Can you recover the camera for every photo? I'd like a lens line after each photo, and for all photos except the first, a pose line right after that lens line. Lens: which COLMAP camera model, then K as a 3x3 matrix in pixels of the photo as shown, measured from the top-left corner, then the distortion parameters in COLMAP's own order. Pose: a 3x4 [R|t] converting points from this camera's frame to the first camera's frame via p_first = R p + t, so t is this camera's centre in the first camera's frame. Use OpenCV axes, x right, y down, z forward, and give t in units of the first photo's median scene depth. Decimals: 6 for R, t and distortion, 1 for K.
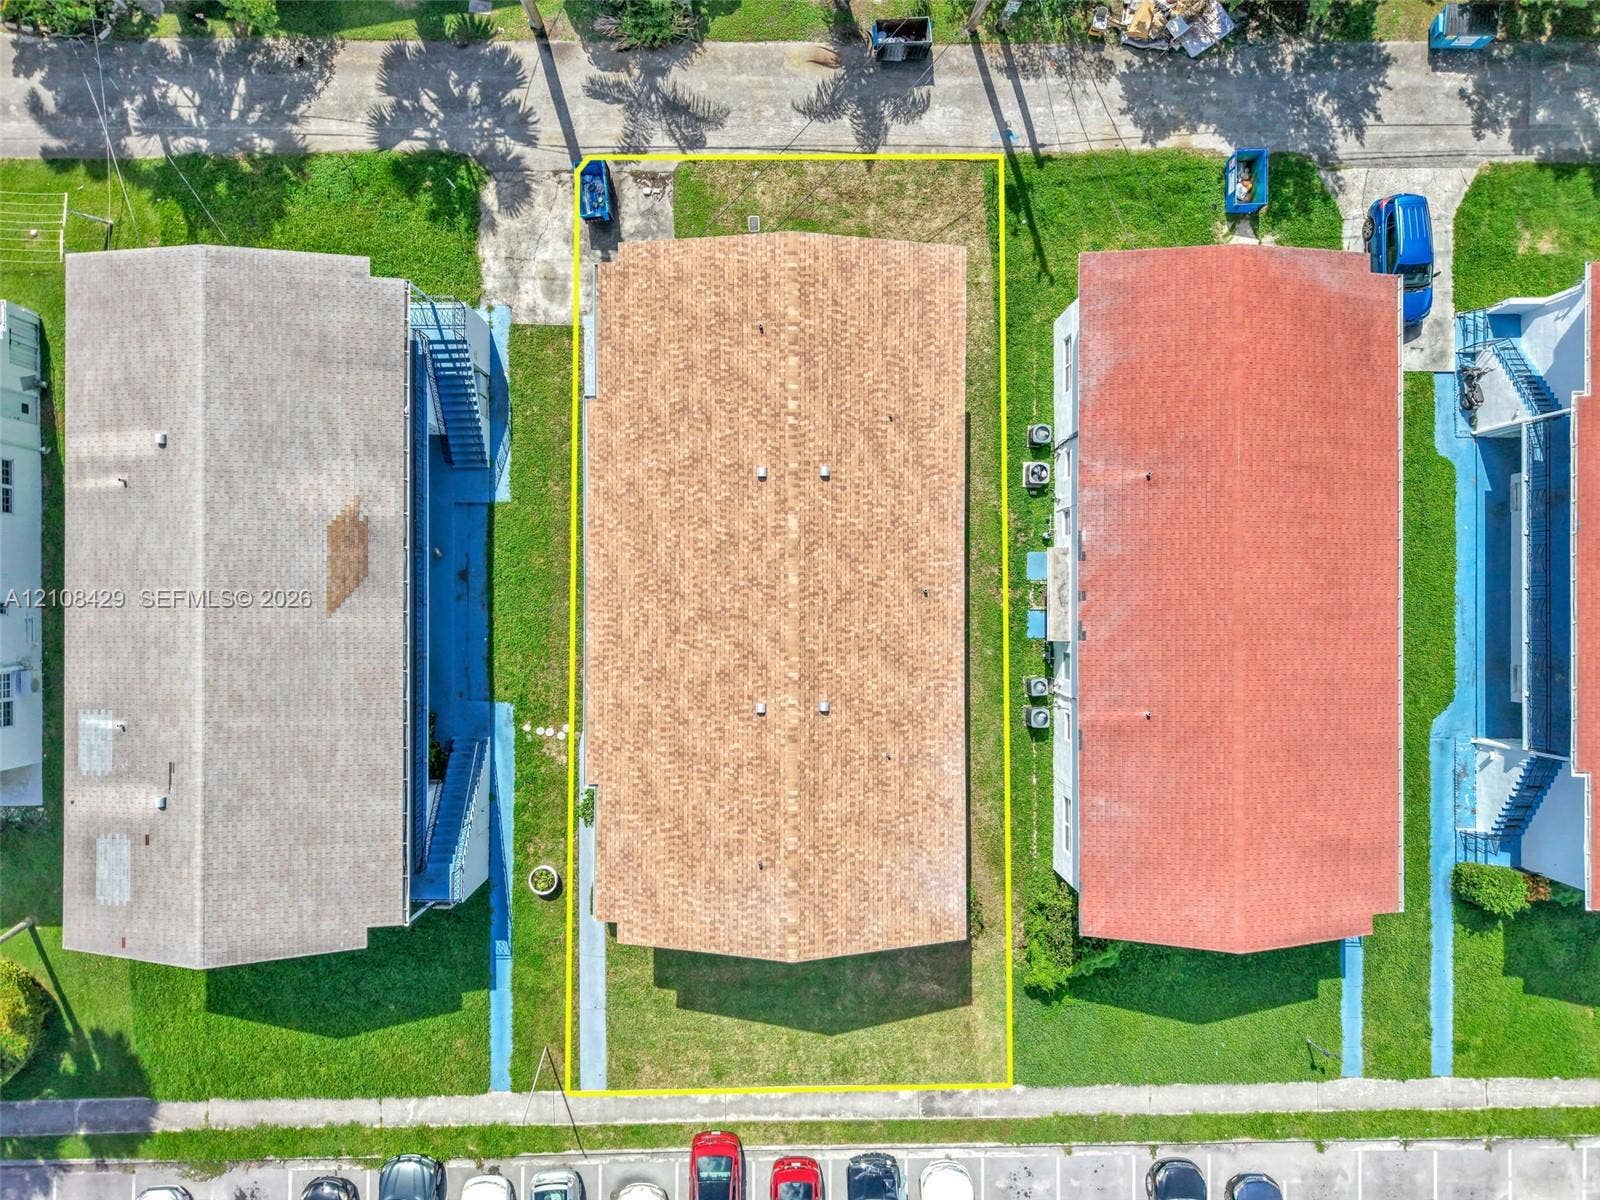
lens RADIAL K [[1106.6, 0, 802.0], [0, 1106.6, 600.9], [0, 0, 1]] dist [0.005831, -0.003609]
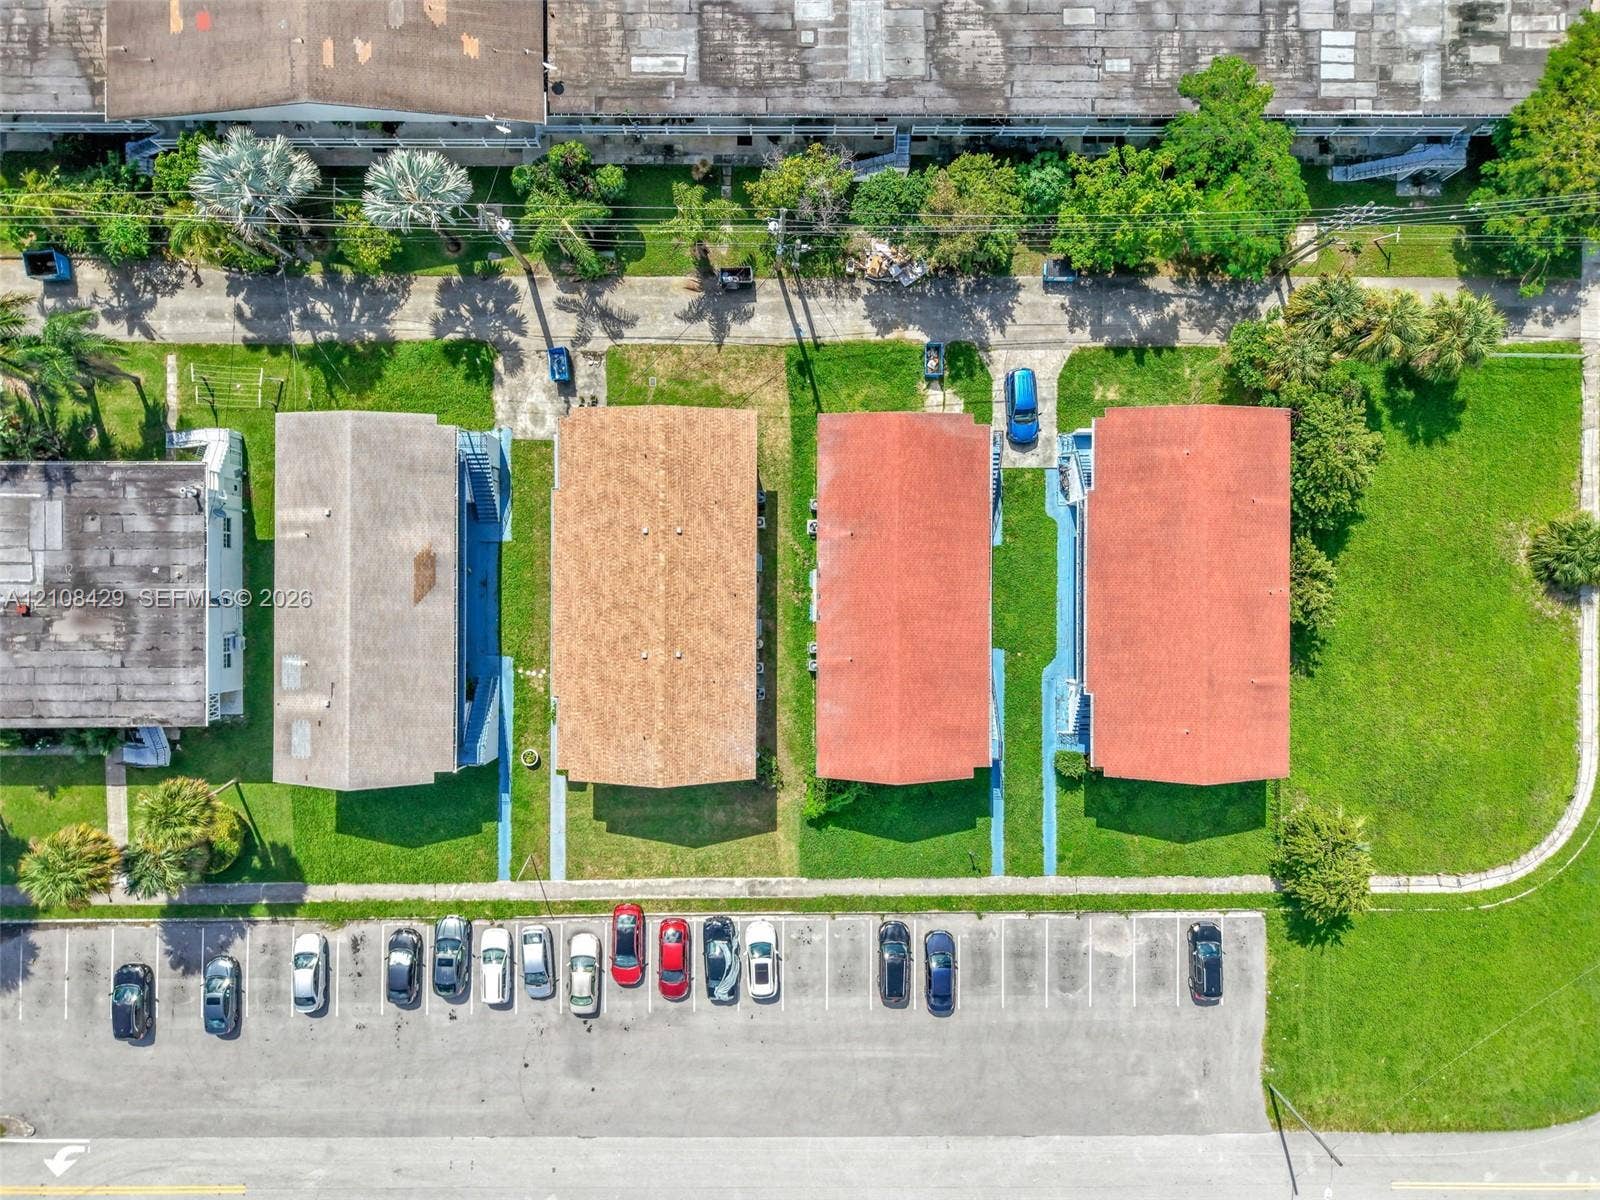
lens RADIAL K [[1129.9, 0, 803.8], [0, 1129.9, 600.6], [0, 0, 1]] dist [0.064890, -0.144613]
pose [[0.999992, 0.003407, 0.002193, 0.191997], [-0.003410, 0.999993, 0.001418, -0.000221], [-0.002188, -0.001426, 0.999997, -0.782474]]
